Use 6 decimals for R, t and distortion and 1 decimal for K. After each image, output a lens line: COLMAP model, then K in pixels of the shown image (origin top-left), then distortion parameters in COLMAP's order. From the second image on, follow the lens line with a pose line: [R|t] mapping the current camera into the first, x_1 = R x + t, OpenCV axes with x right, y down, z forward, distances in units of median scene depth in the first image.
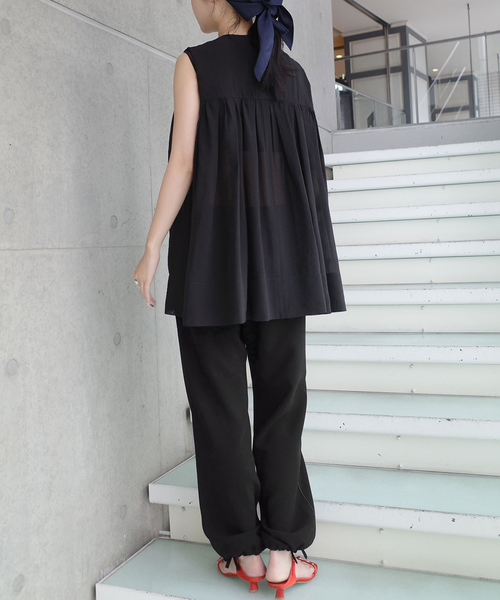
lens RADIAL K [[673.3, 0, 251.3], [0, 673.3, 252.2], [0, 0, 1]] dist [-0.024404, 0.000000]
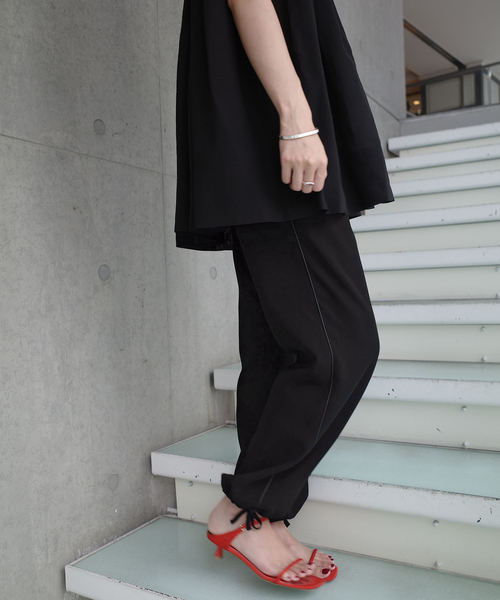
lens RADIAL K [[564.7, 0, 251.5], [0, 564.7, 329.6], [0, 0, 1]] dist [-0.029075, 0.000000]
pose [[0.988630, 0.010401, -0.150006, 0.081821], [0.000890, 0.997183, 0.075006, 0.152906], [0.150363, -0.074287, 0.985836, 0.367732]]
